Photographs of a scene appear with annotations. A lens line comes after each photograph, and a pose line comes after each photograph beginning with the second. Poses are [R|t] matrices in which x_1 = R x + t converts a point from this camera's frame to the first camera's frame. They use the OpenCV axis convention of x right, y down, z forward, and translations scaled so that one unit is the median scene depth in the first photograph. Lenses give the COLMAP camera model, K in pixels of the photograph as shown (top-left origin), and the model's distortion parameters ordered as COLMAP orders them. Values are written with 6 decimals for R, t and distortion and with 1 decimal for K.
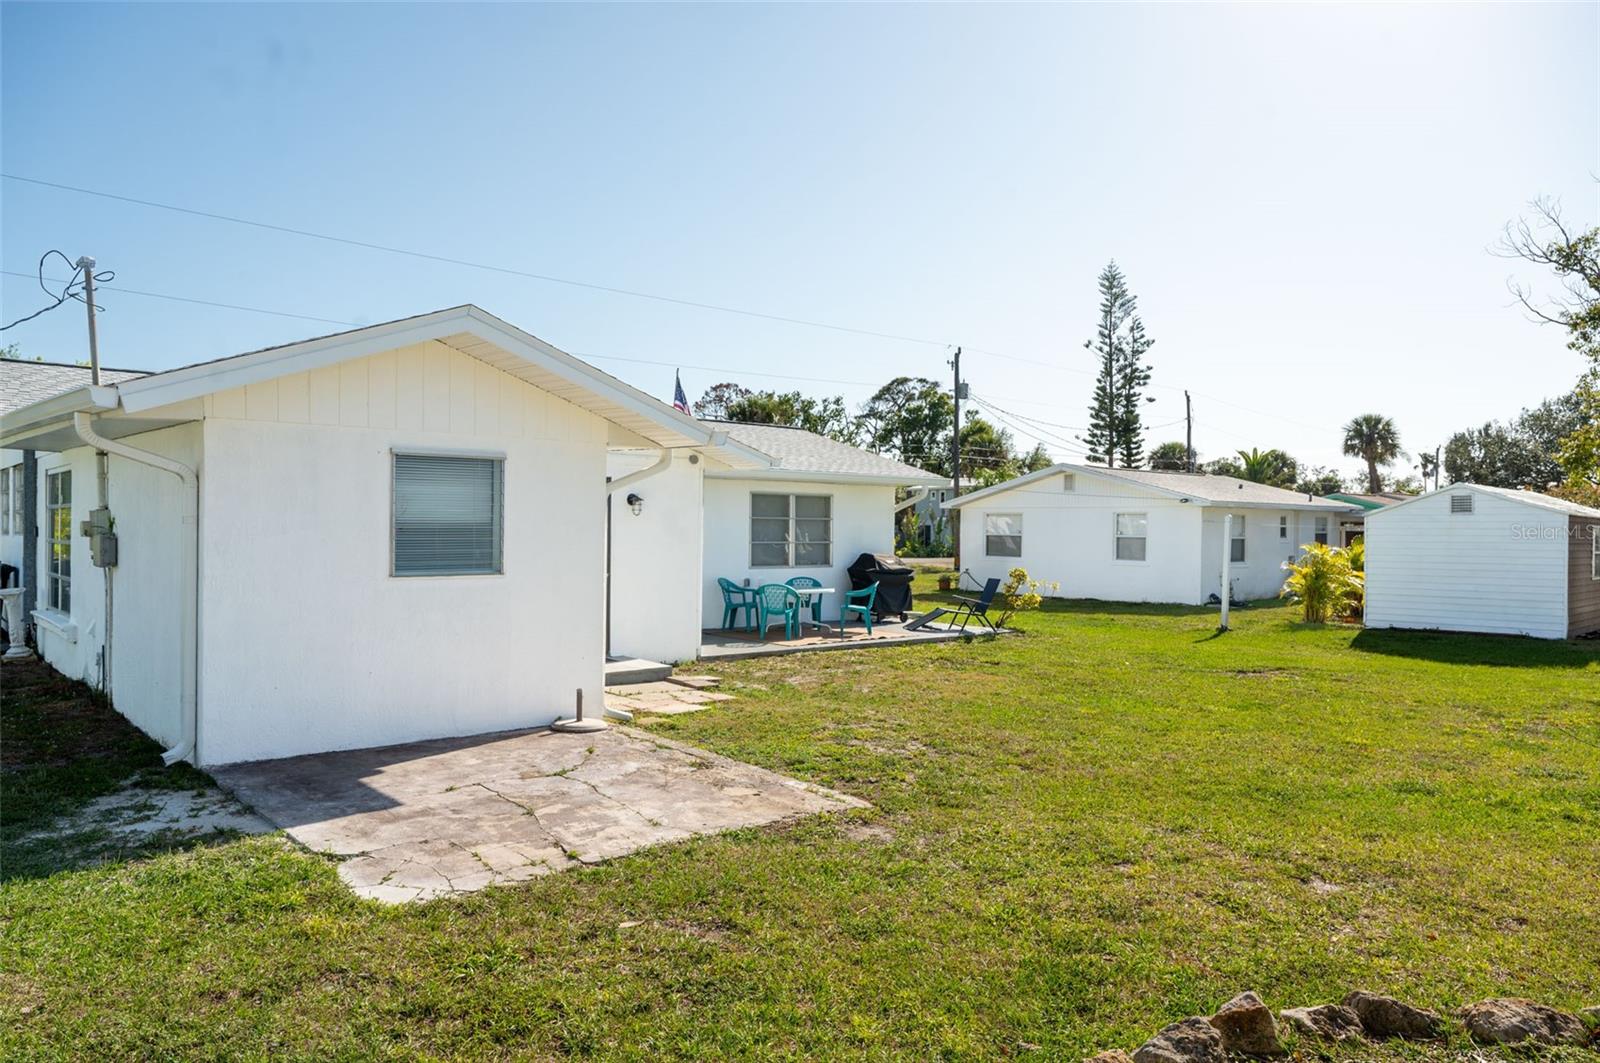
lens RADIAL K [[1079.0, 0, 754.6], [0, 1079.0, 554.8], [0, 0, 1]] dist [0.002498, -0.001863]
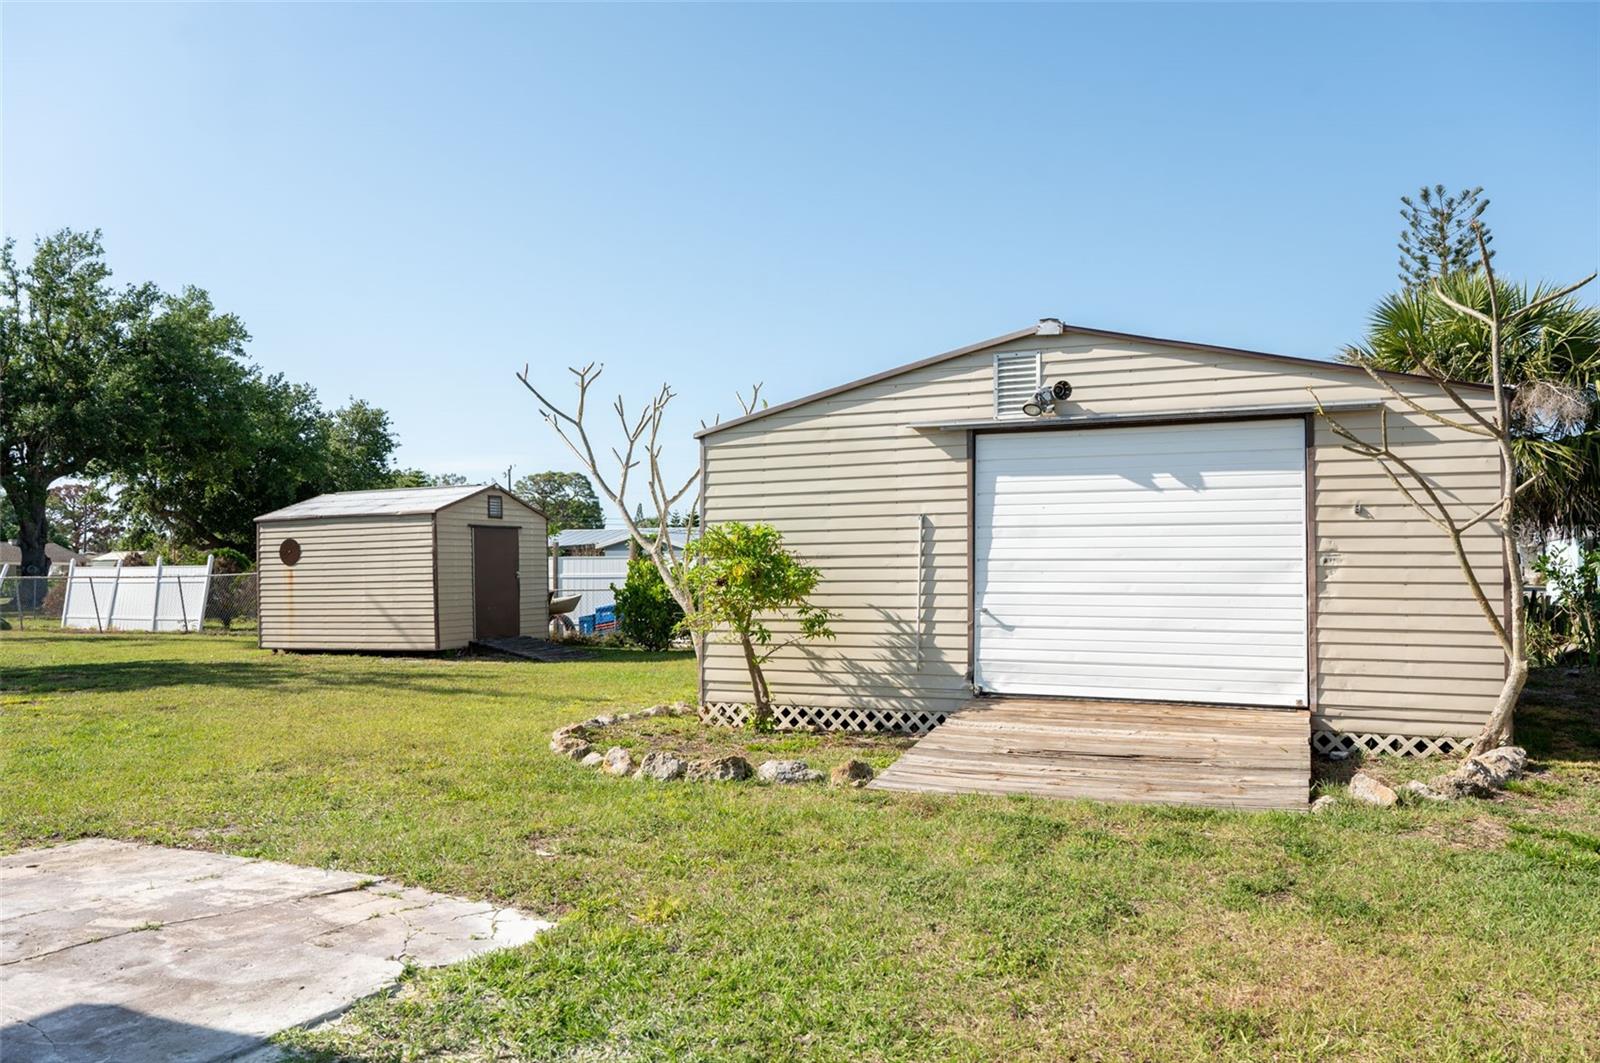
lens RADIAL K [[1168.6, 0, 807.2], [0, 1168.6, 543.1], [0, 0, 1]] dist [-0.001398, 0.000641]
pose [[-0.417549, 0.015405, 0.908524, -0.315600], [0.020770, 0.999757, -0.007407, 0.010528], [-0.908417, 0.015777, -0.417767, 0.302996]]
